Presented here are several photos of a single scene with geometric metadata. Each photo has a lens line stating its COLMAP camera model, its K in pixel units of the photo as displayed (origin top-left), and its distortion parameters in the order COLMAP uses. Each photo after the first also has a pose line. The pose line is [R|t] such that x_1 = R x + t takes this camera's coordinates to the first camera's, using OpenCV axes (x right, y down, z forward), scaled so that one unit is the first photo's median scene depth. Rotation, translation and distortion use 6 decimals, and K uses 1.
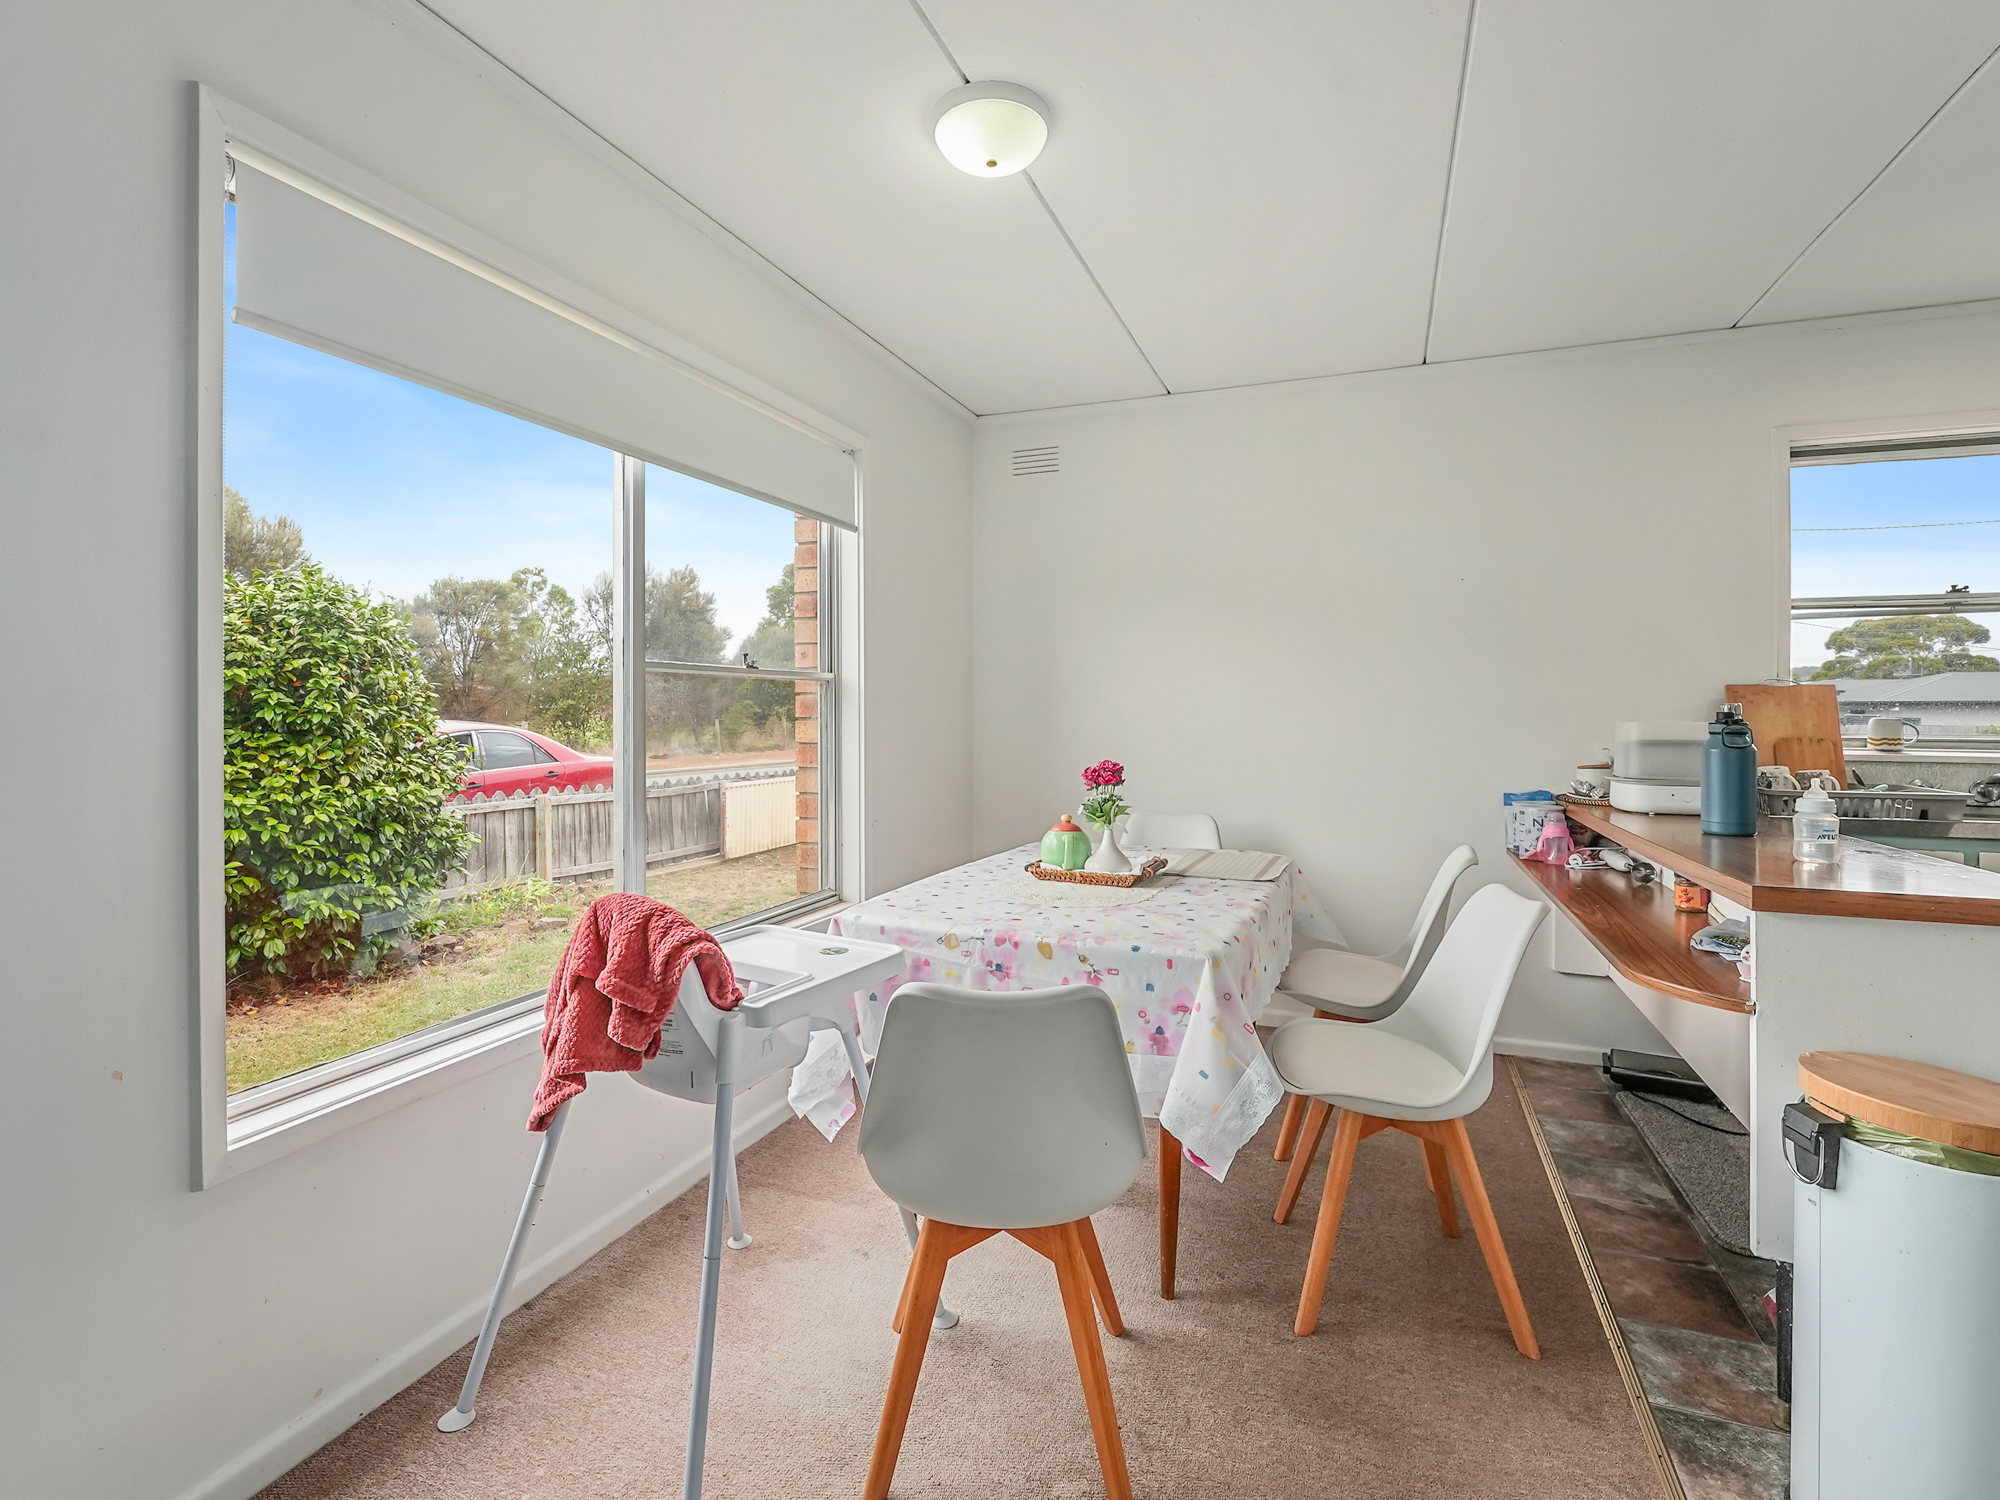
lens RADIAL K [[906.9, 0, 1031.4], [0, 906.9, 702.4], [0, 0, 1]] dist [-0.016177, 0.000306]
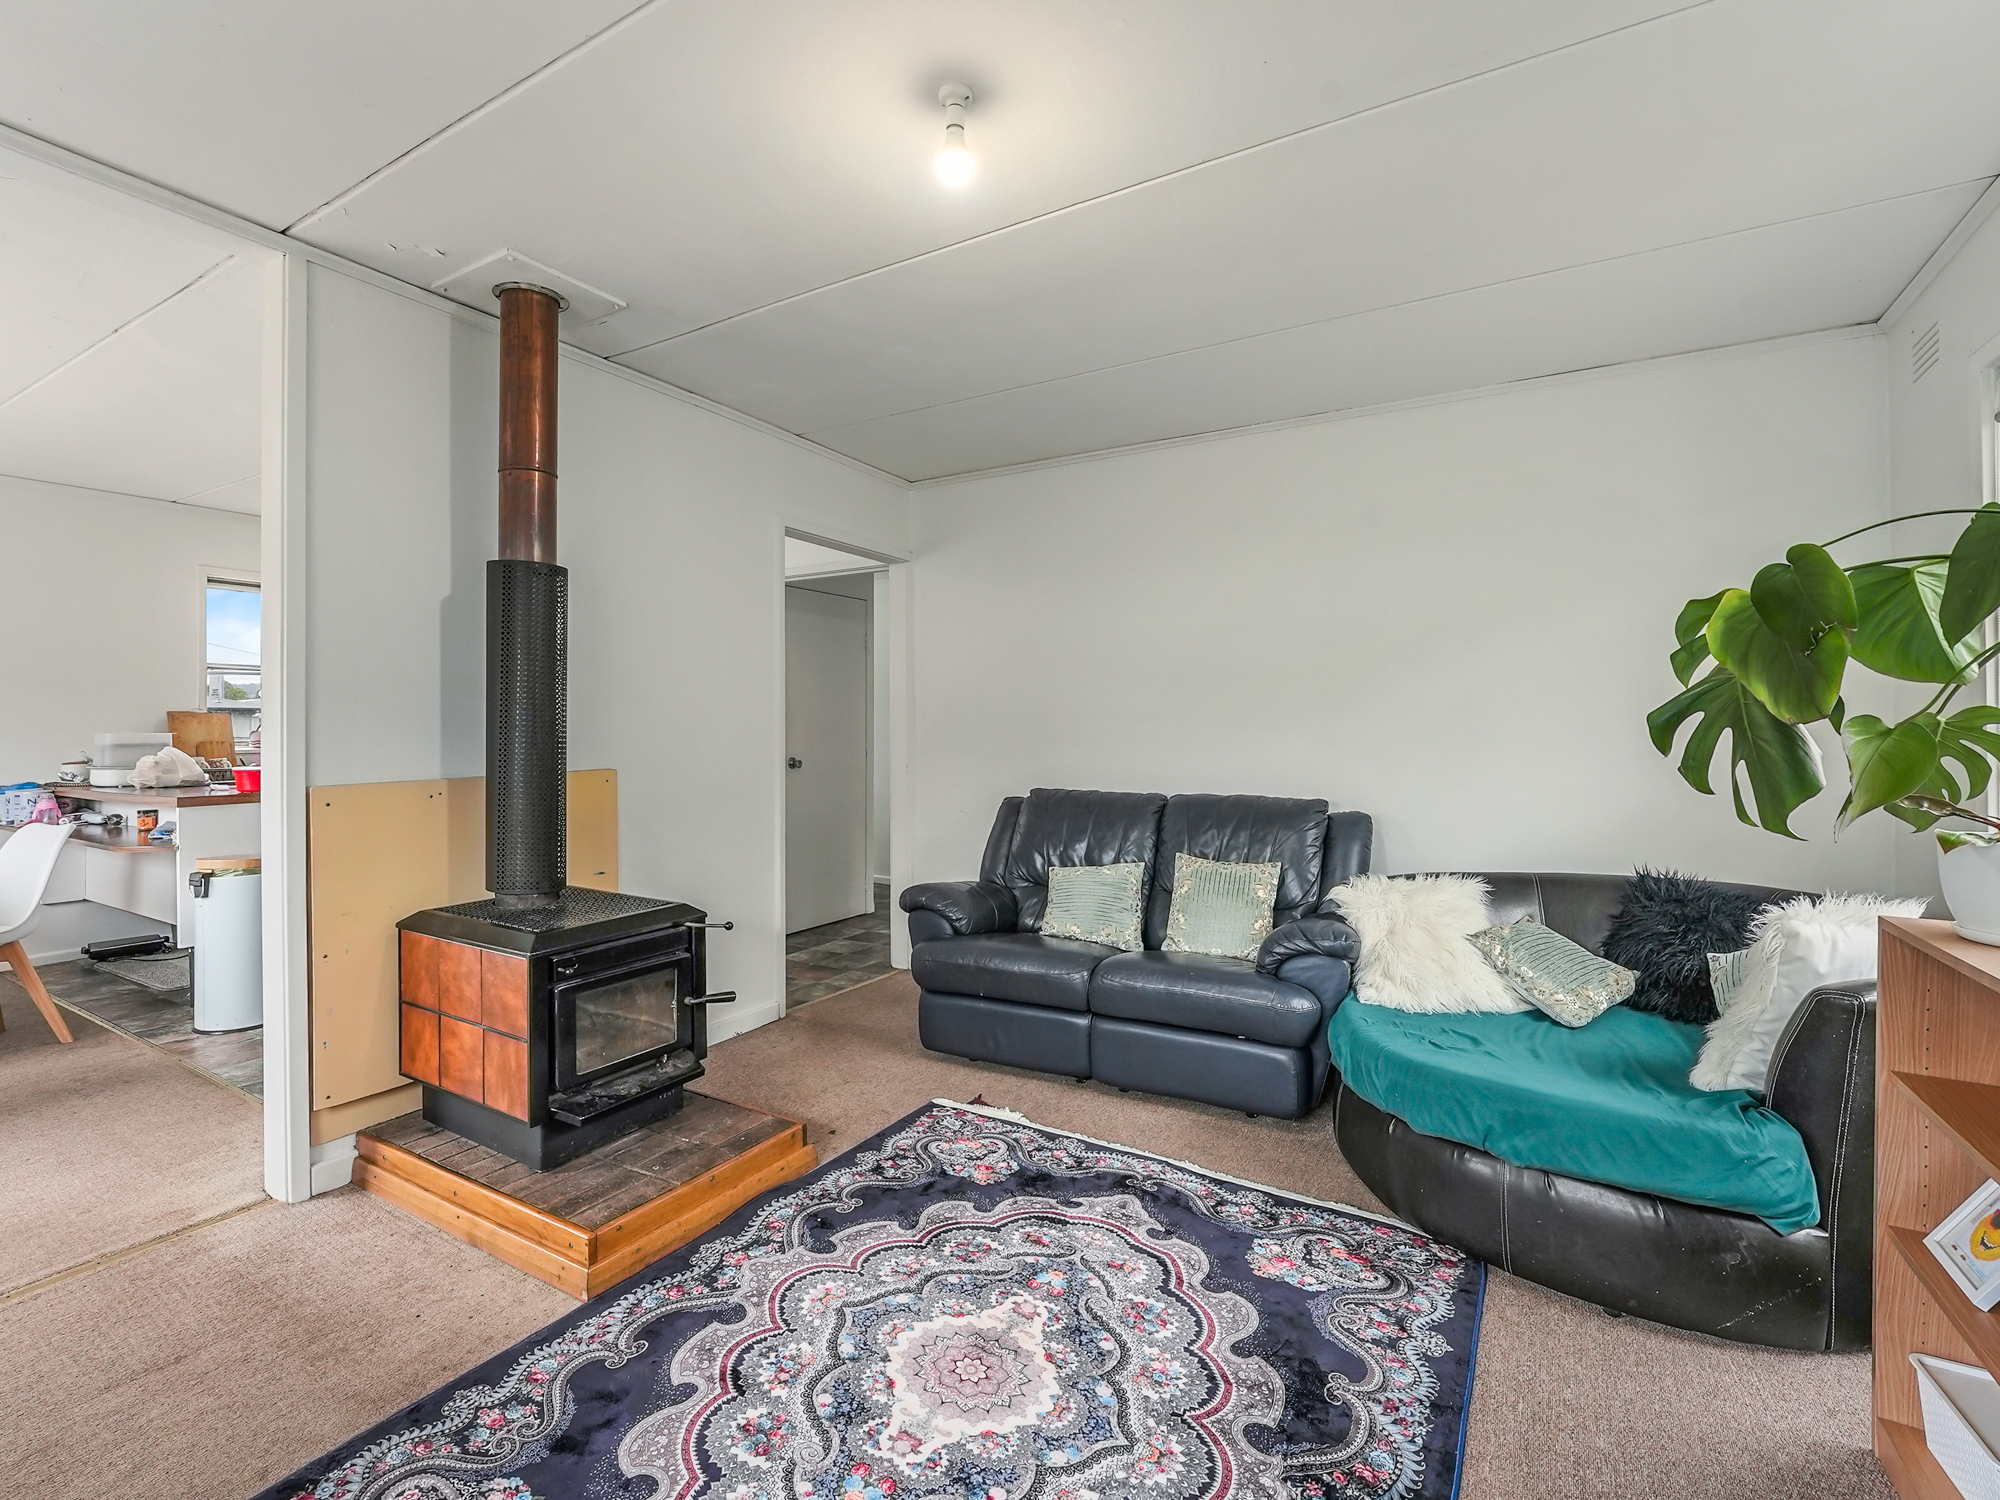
lens RADIAL K [[906.9, 0, 998.1], [0, 906.9, 728.0], [0, 0, 1]] dist [-0.016177, 0.000306]
pose [[0.164313, -0.001514, 0.986407, -0.611597], [-0.011672, 0.999926, 0.003479, -0.011385], [-0.986339, -0.012085, 0.164283, -0.795225]]
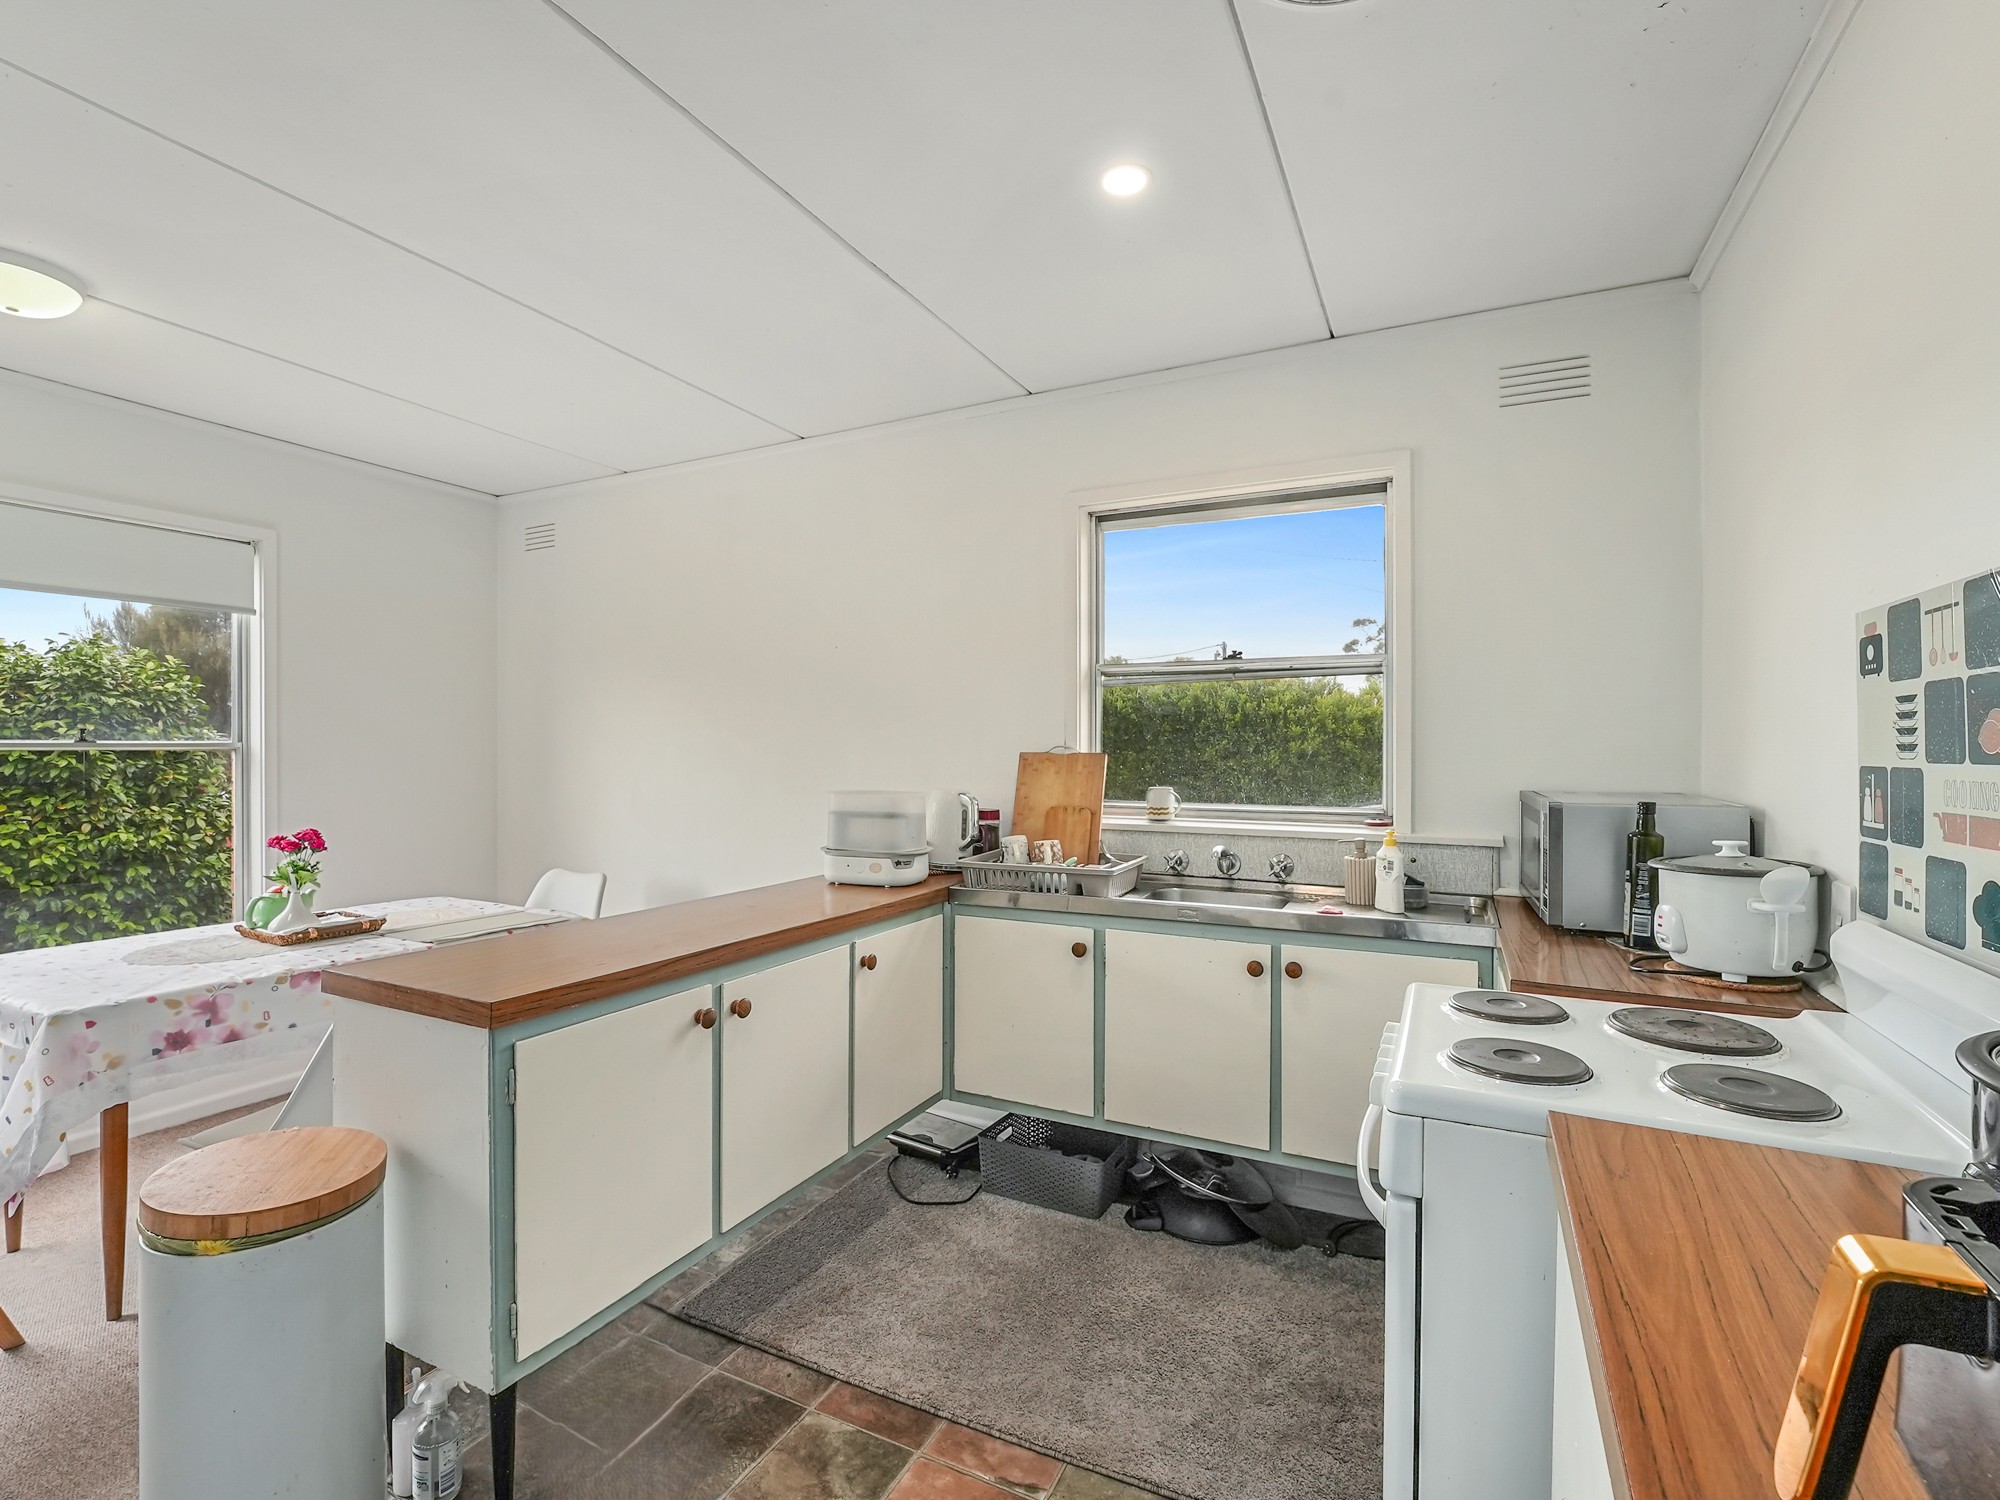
lens RADIAL K [[906.9, 0, 1001.8], [0, 906.9, 746.0], [0, 0, 1]] dist [-0.016177, 0.000306]
pose [[0.995577, -0.002219, -0.093927, 0.841096], [0.002800, 0.999978, 0.006050, -0.032915], [0.093911, -0.006286, 0.995561, -0.011720]]
